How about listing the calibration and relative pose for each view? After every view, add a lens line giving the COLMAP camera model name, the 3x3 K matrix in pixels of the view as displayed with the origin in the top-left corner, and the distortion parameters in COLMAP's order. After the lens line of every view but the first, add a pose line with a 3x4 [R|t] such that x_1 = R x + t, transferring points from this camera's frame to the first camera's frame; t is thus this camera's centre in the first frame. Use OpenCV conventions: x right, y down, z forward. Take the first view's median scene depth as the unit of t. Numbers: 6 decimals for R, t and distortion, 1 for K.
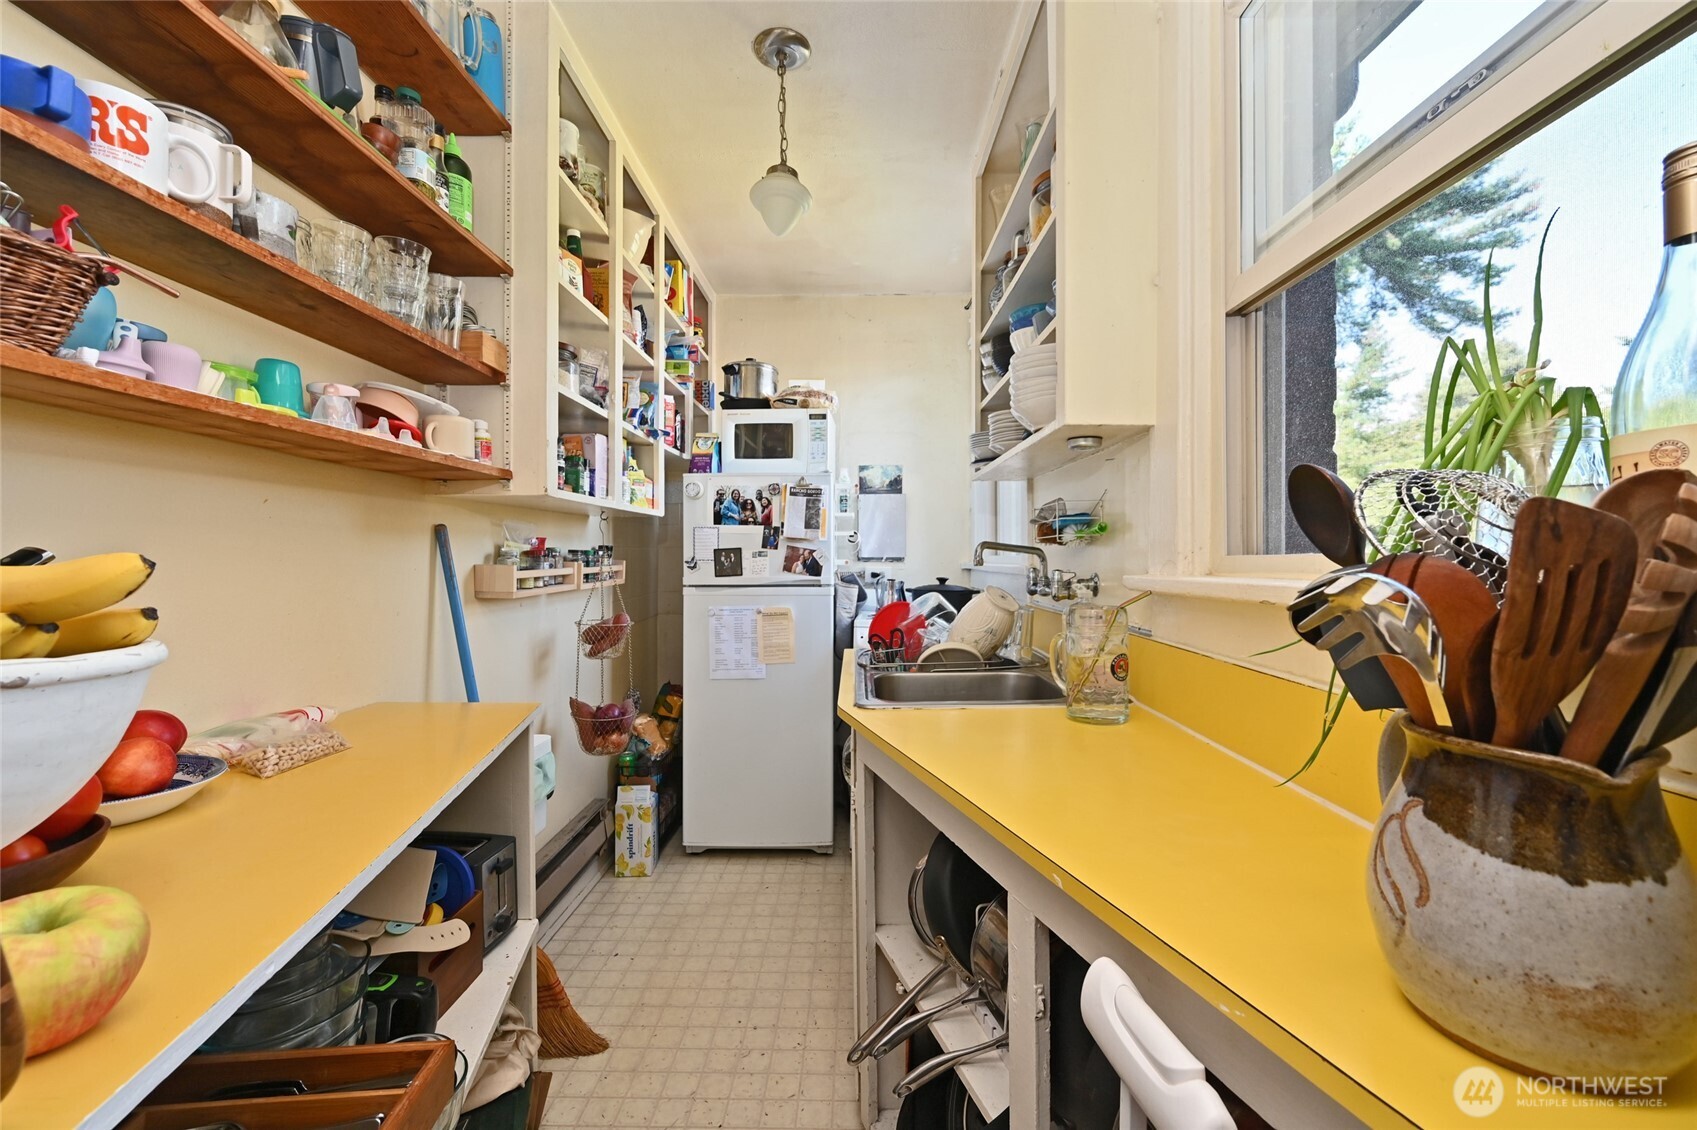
lens RADIAL K [[689.9, 0, 848.2], [0, 689.9, 559.8], [0, 0, 1]] dist [-0.000009, -0.000089]
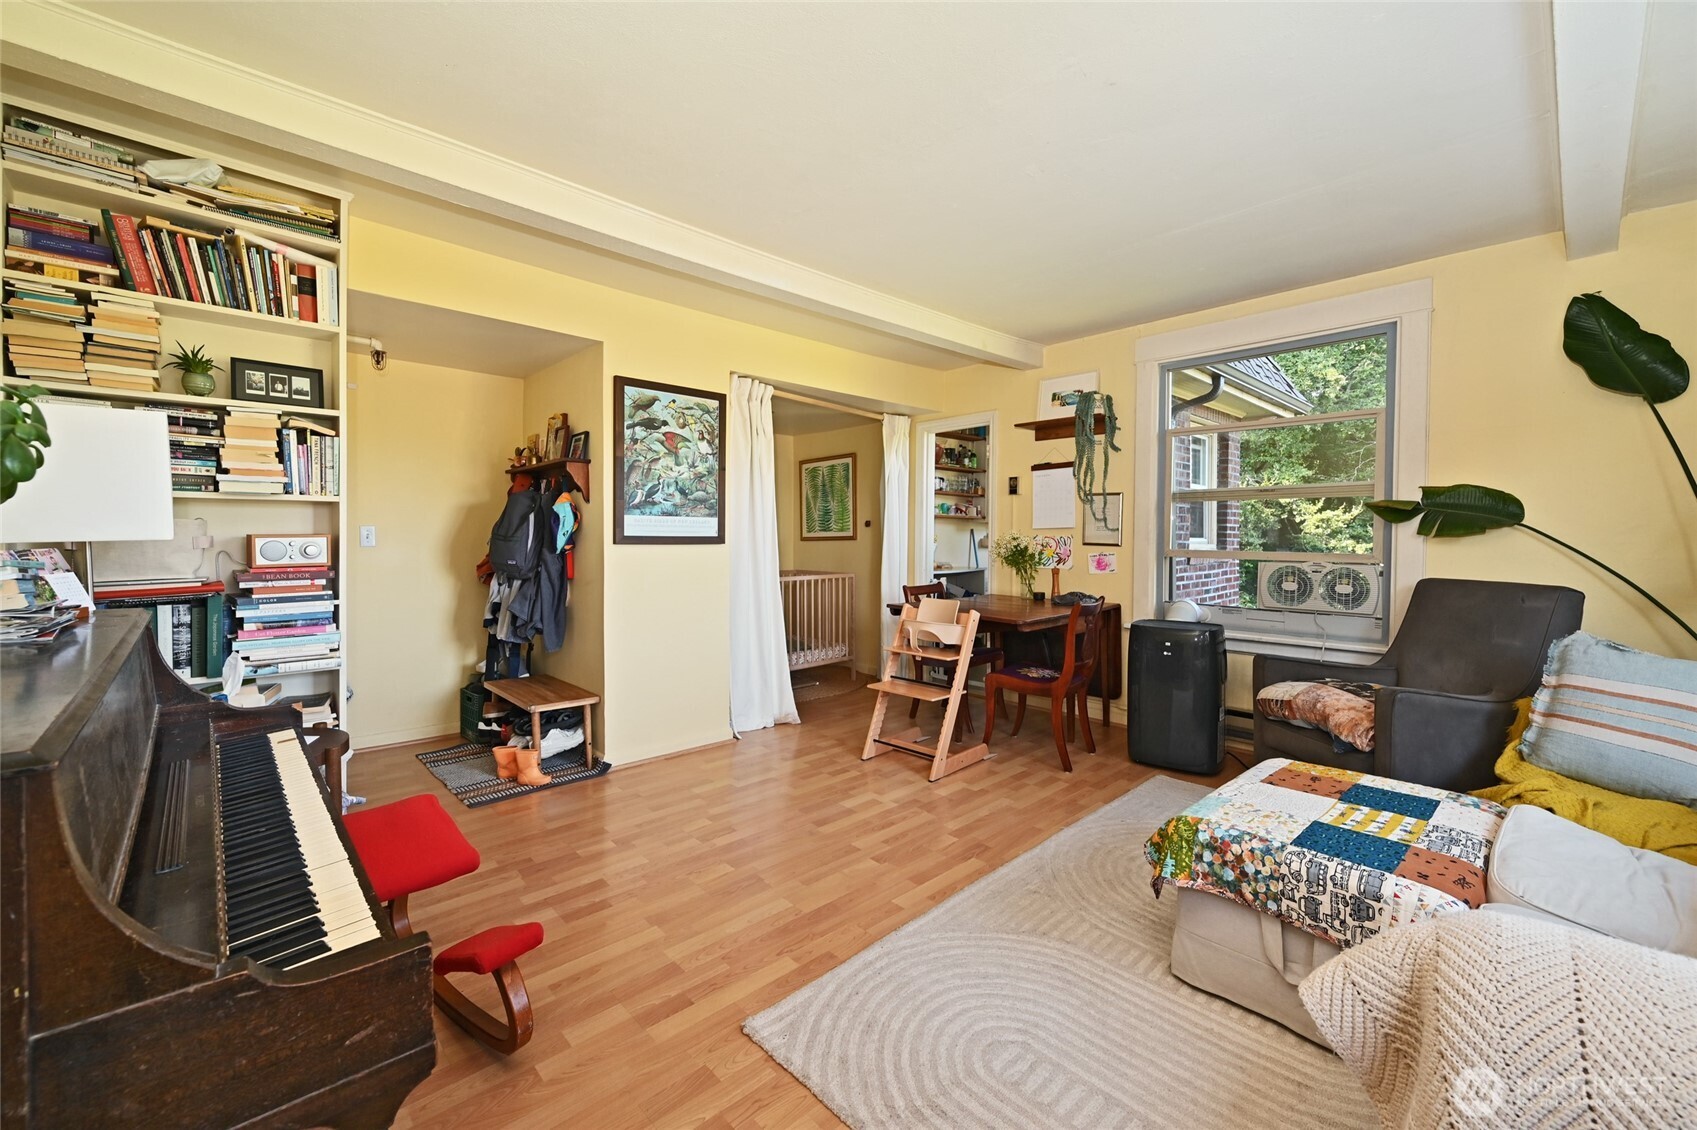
lens RADIAL K [[689.9, 0, 847.4], [0, 689.9, 557.0], [0, 0, 1]] dist [-0.000009, -0.000089]
pose [[0.694085, 0.020164, -0.719610, 2.118930], [-0.000780, 0.999628, 0.027258, 0.008432], [0.719892, -0.018358, 0.693843, -2.748348]]
